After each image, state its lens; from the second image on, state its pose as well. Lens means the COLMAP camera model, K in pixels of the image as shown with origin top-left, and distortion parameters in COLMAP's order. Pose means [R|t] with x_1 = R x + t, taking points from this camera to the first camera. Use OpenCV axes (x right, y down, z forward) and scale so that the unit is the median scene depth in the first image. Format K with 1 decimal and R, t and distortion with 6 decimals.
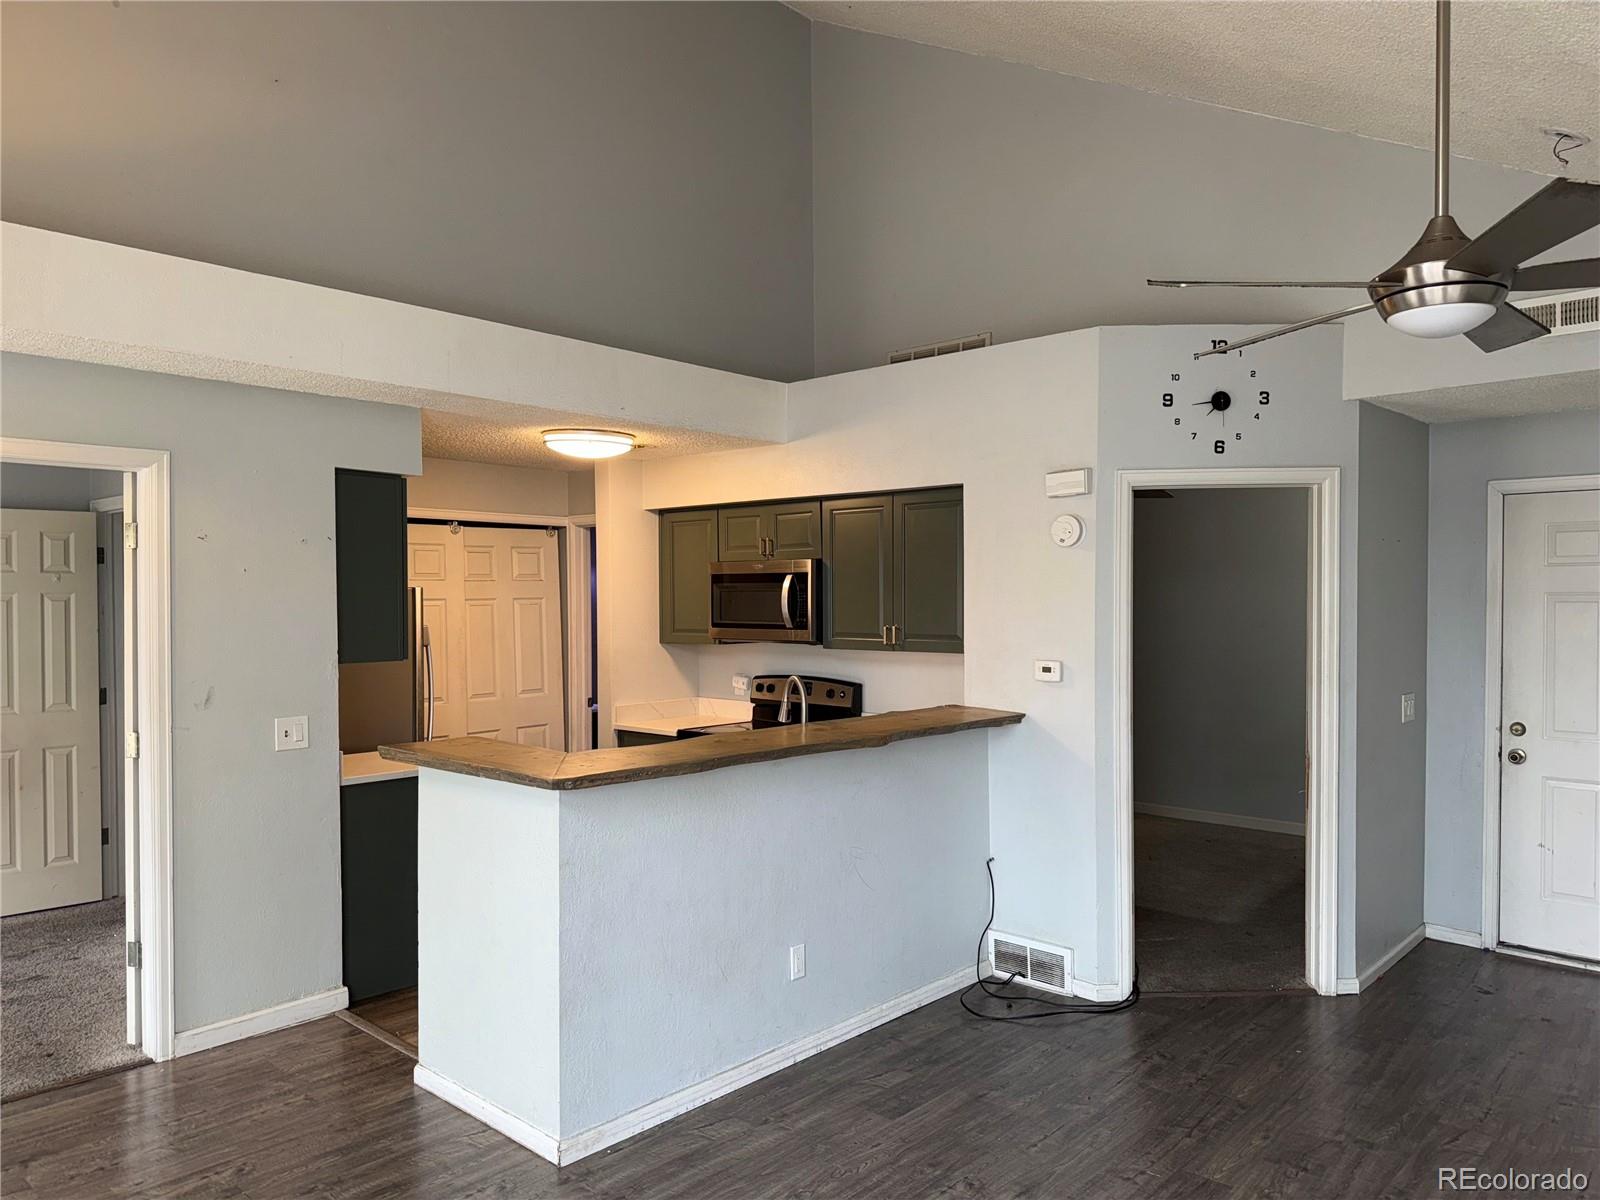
lens RADIAL K [[1144.1, 0, 800.0], [0, 1144.1, 600.0], [0, 0, 1]] dist [-0.002212, -0.002621]
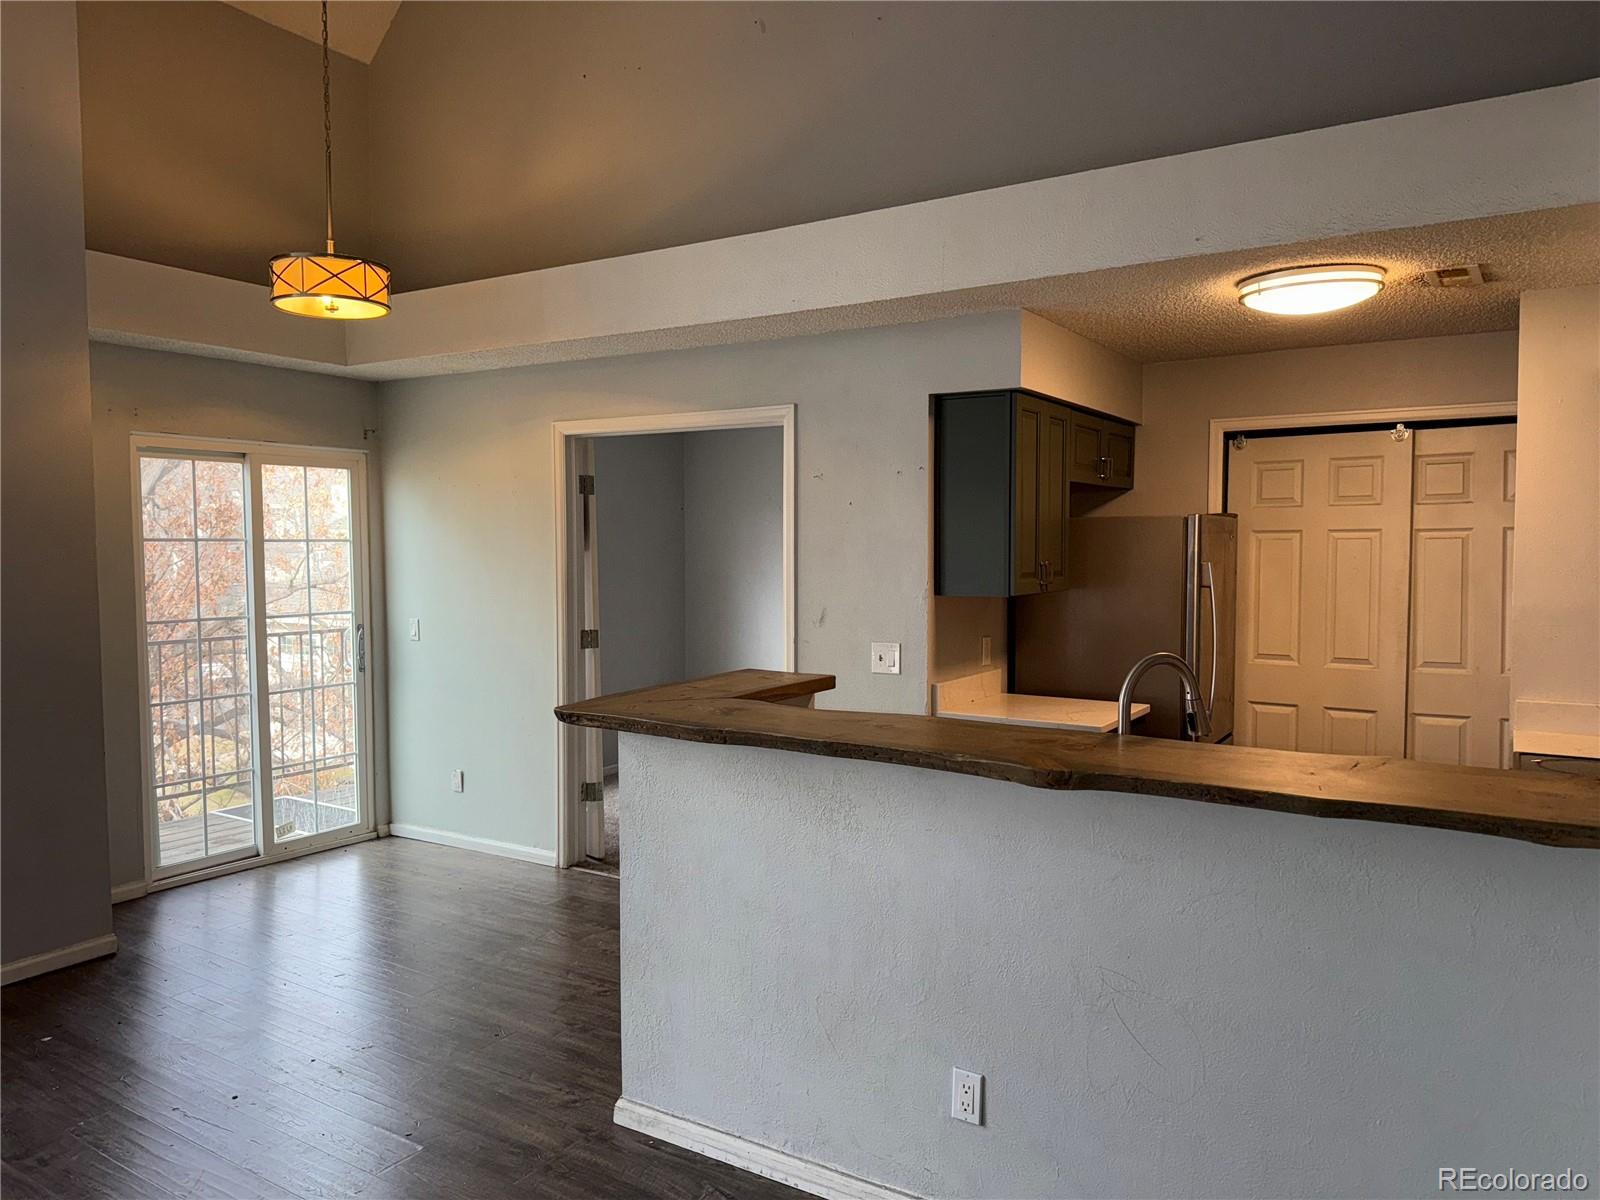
lens RADIAL K [[1144.1, 0, 800.0], [0, 1144.1, 600.0], [0, 0, 1]] dist [-0.002212, -0.002621]
pose [[0.180341, 0.058009, -0.981892, 0.585990], [-0.005284, 0.998302, 0.058008, 0.006220], [0.983590, -0.005272, 0.180342, 0.794003]]
